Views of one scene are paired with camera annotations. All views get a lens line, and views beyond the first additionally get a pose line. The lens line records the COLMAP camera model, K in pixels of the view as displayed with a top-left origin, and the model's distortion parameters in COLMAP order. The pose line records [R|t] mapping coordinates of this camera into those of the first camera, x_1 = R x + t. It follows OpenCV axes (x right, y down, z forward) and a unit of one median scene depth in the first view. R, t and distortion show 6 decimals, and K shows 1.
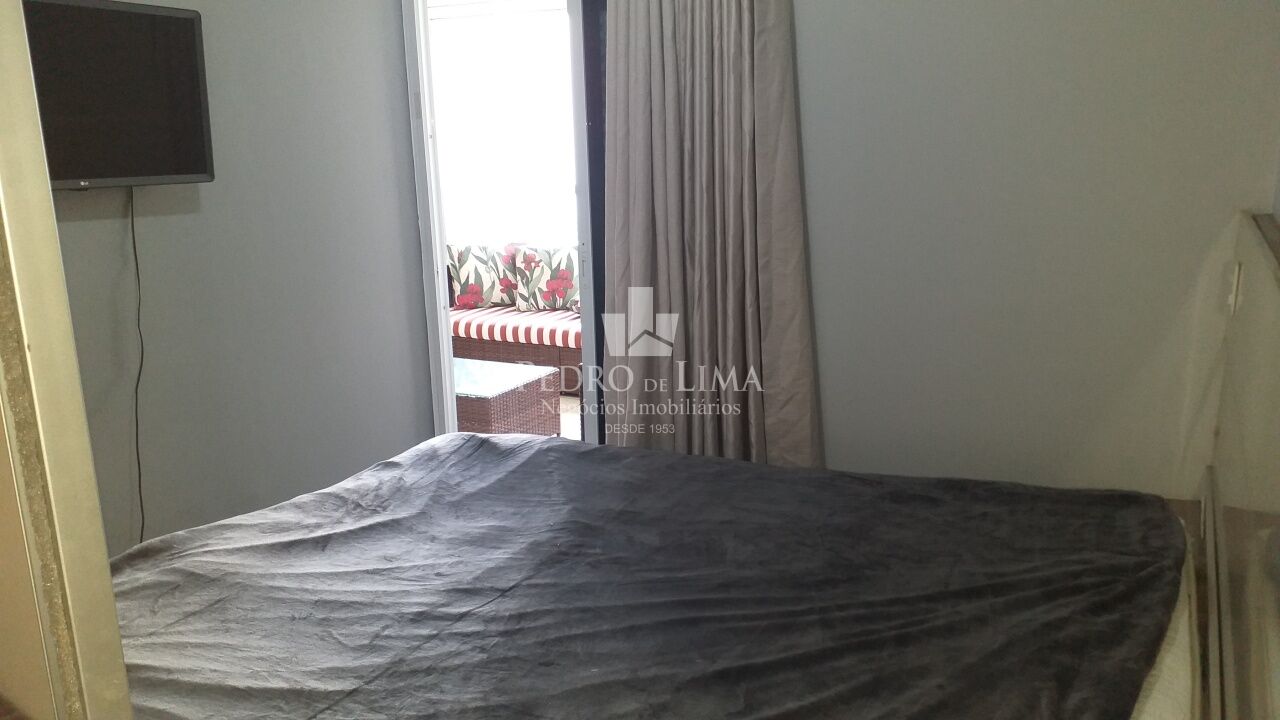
lens RADIAL K [[1015.3, 0, 660.8], [0, 1015.3, 363.5], [0, 0, 1]] dist [0.150136, -0.305021]
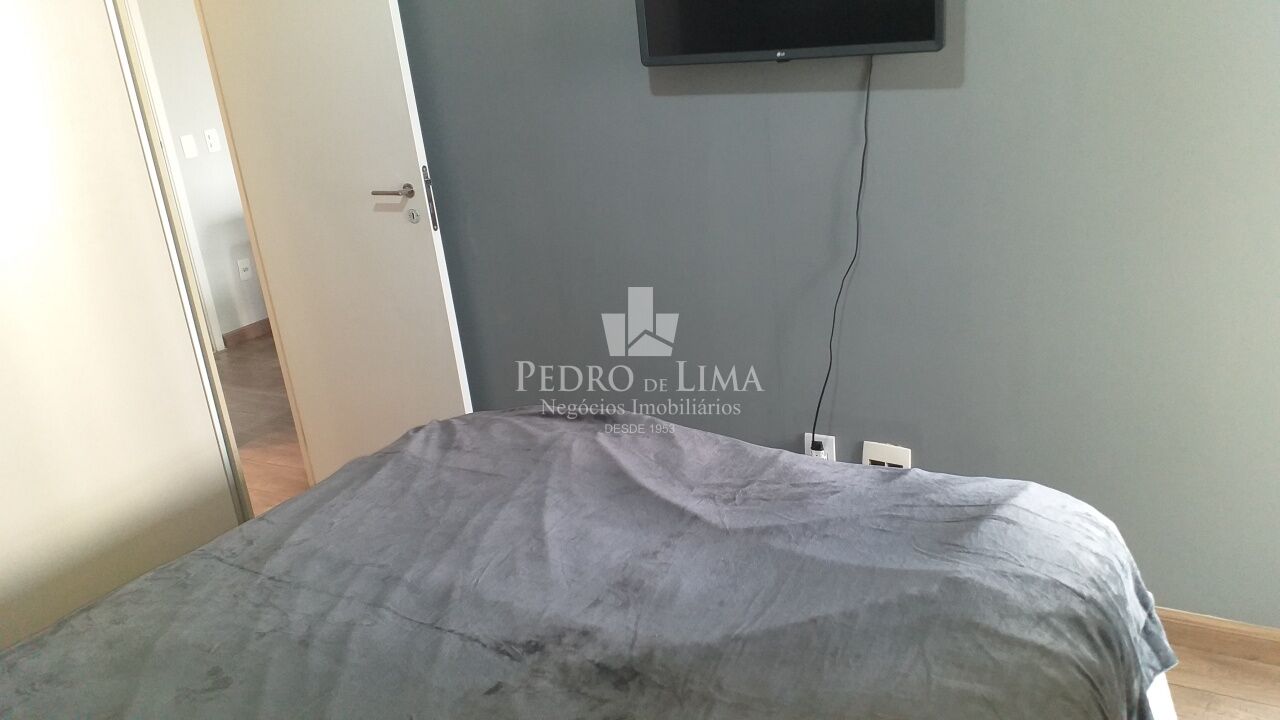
lens RADIAL K [[982.3, 0, 640.0], [0, 982.3, 360.0], [0, 0, 1]] dist [-0.050468, 0.045309]
pose [[-0.038791, 0.350579, -0.935729, 0.389339], [-0.129600, 0.926760, 0.352591, -0.211944], [0.990807, 0.134948, 0.009485, 0.889914]]
